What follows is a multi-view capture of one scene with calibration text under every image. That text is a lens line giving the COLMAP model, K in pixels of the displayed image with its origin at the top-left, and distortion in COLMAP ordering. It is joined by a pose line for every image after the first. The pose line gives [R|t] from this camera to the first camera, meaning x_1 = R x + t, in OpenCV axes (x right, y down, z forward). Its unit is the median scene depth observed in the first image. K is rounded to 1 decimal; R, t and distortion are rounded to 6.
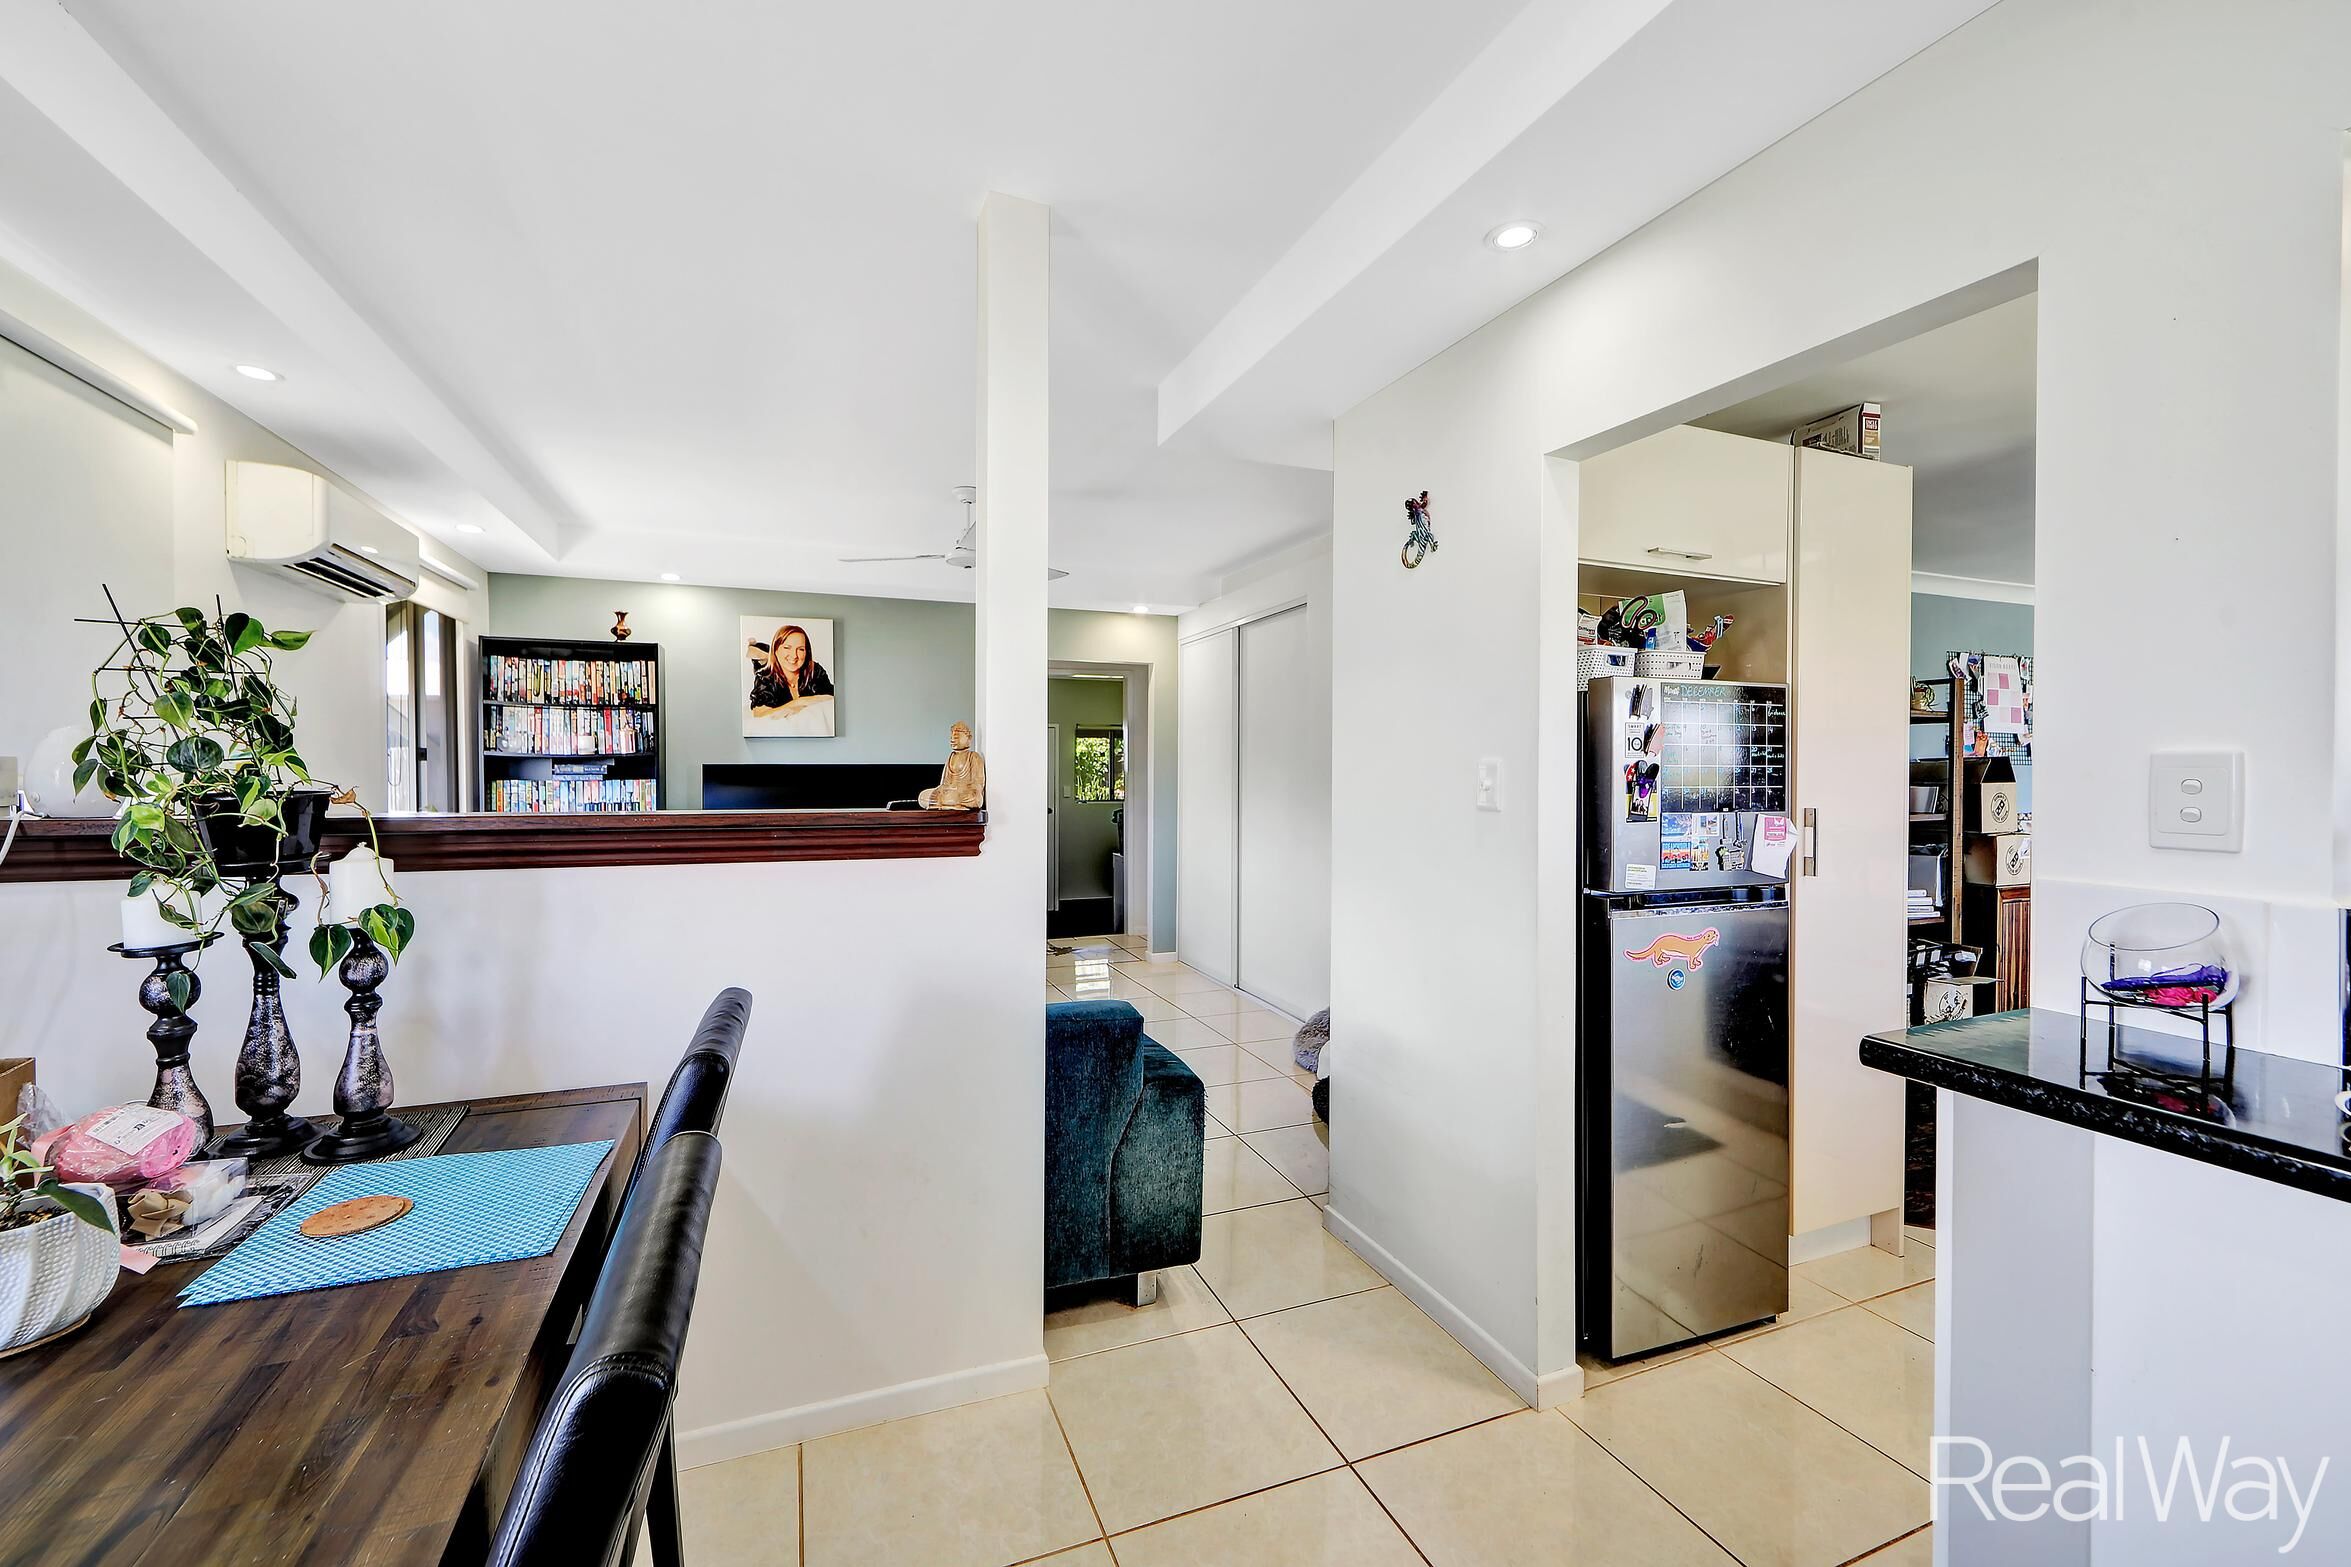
lens RADIAL K [[918.9, 0, 1160.8], [0, 918.9, 779.3], [0, 0, 1]] dist [0.000522, -0.000140]
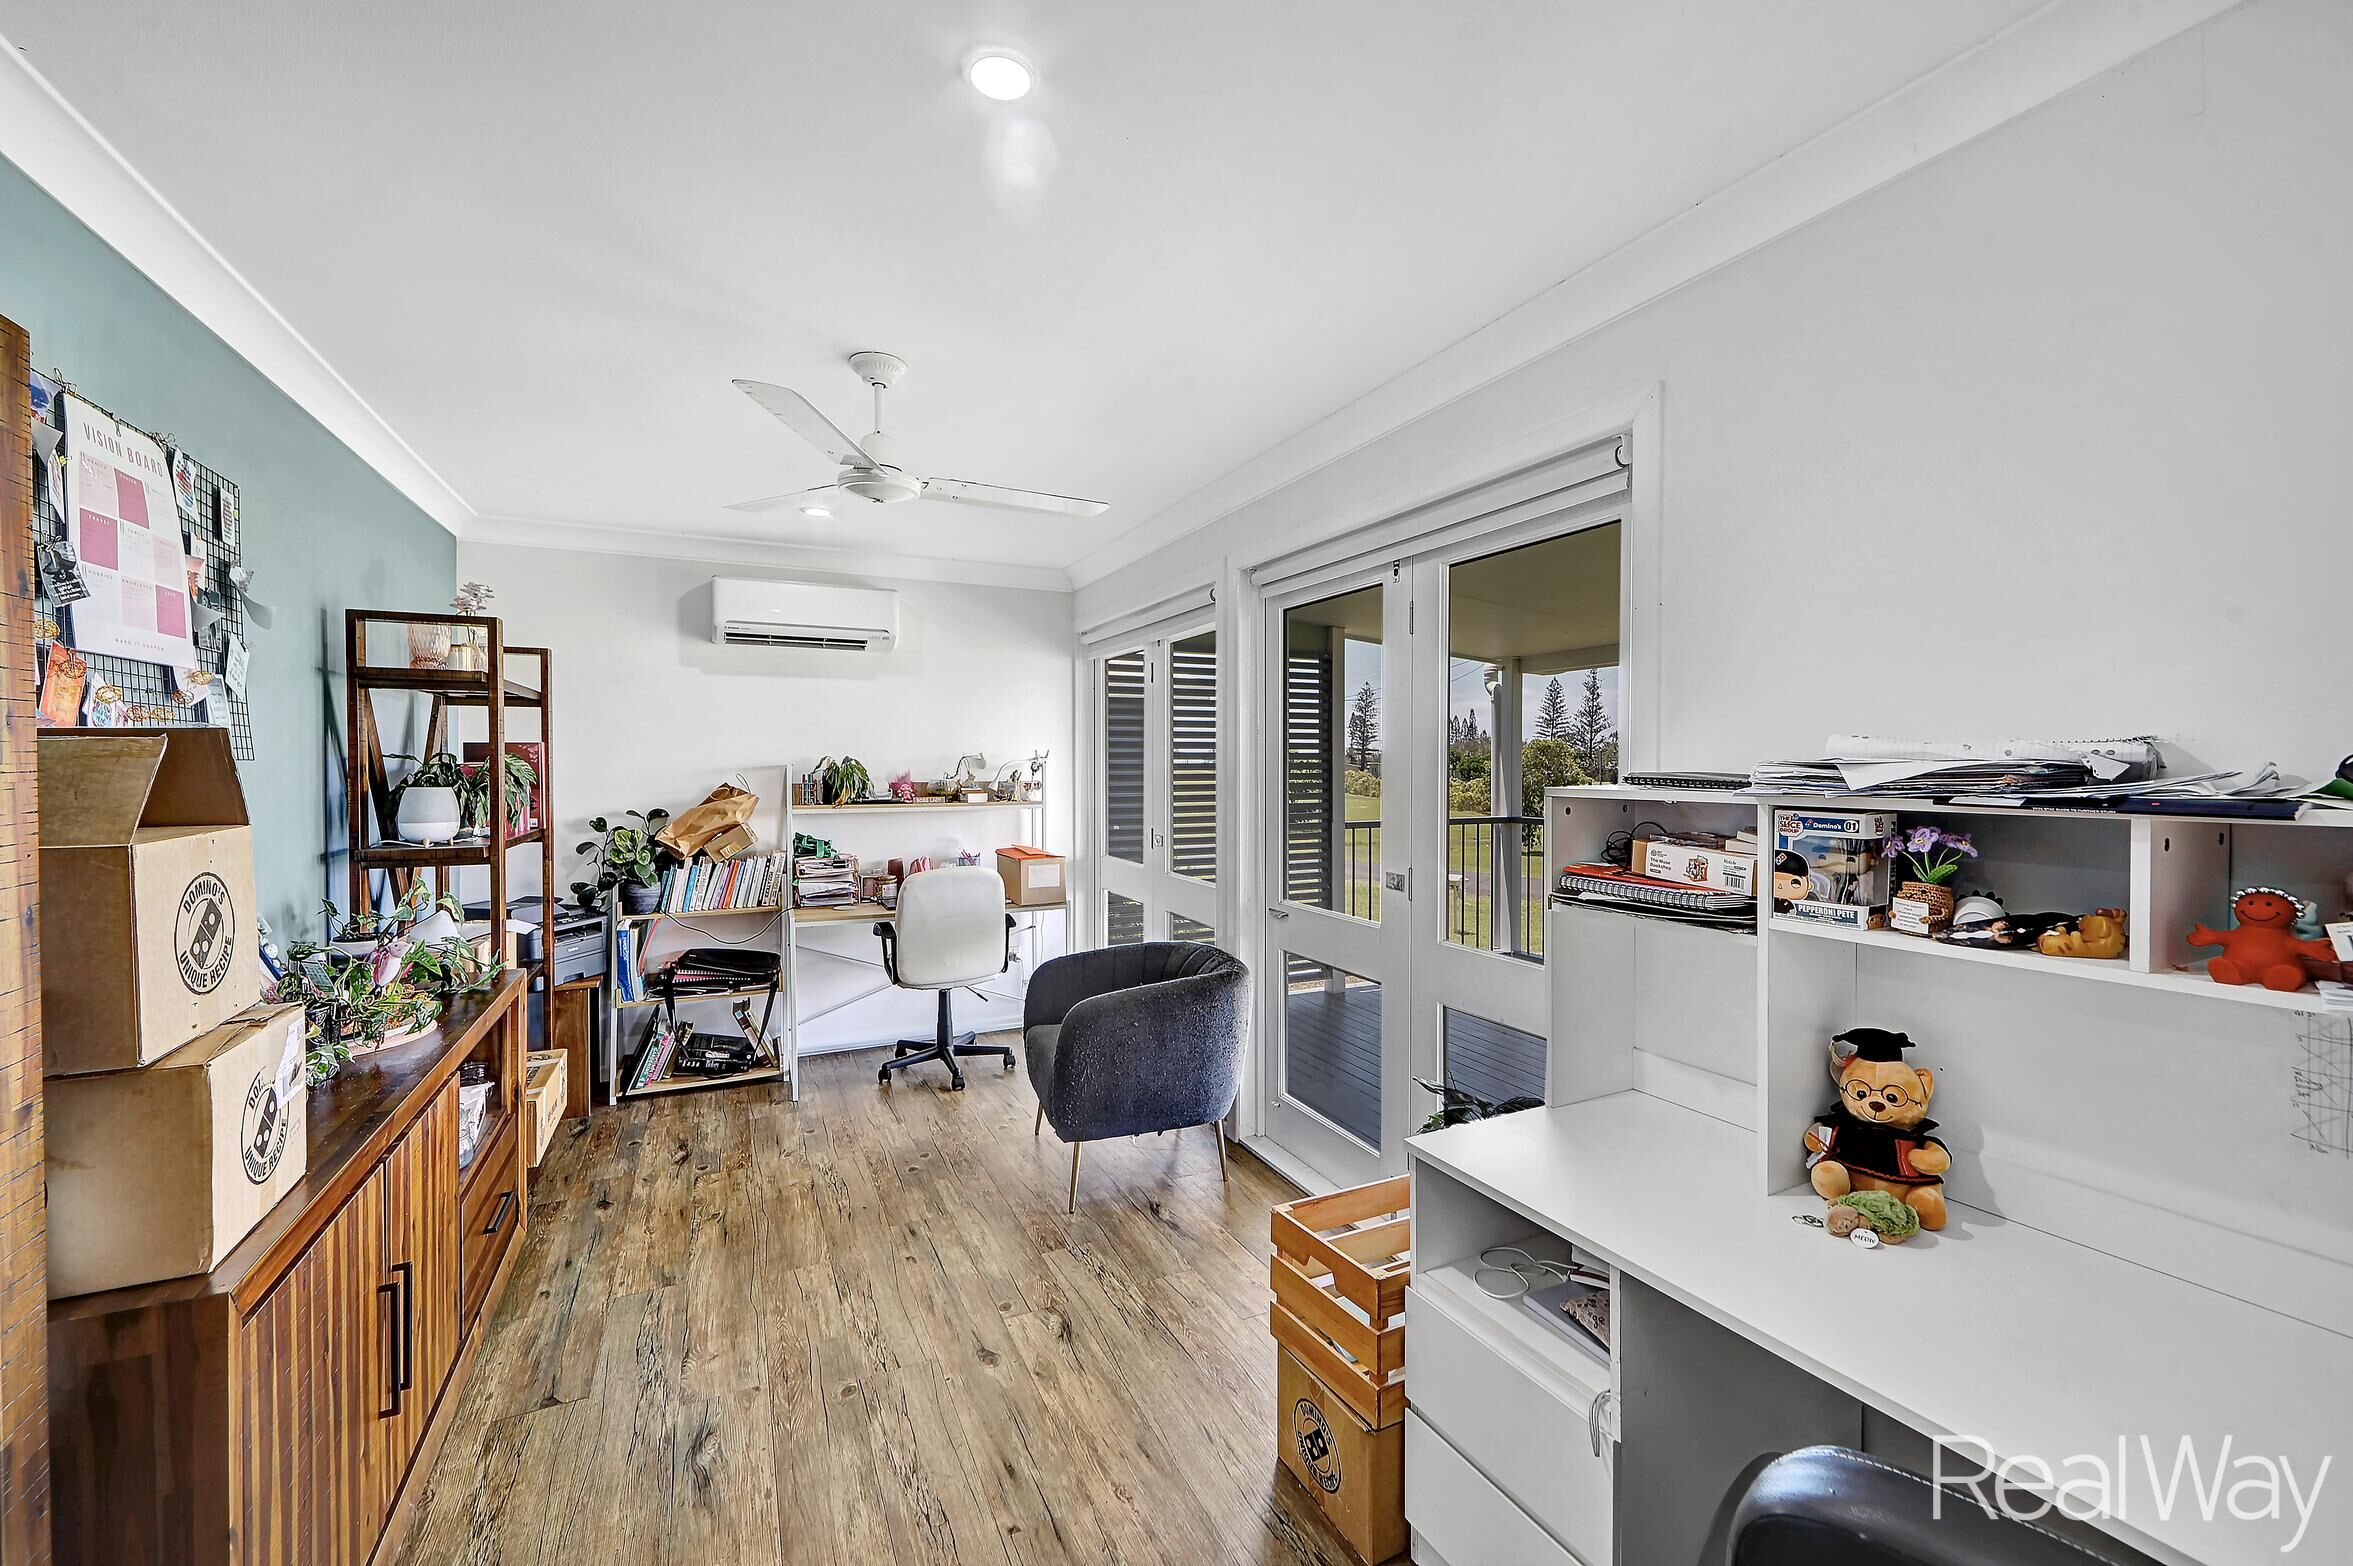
lens RADIAL K [[919.7, 0, 1172.7], [0, 919.7, 777.9], [0, 0, 1]] dist [0.000522, -0.000140]
pose [[-0.090323, -0.010303, 0.995859, 0.362152], [0.014034, 0.999834, 0.011617, -0.005739], [-0.995814, 0.015026, -0.090164, 0.429607]]
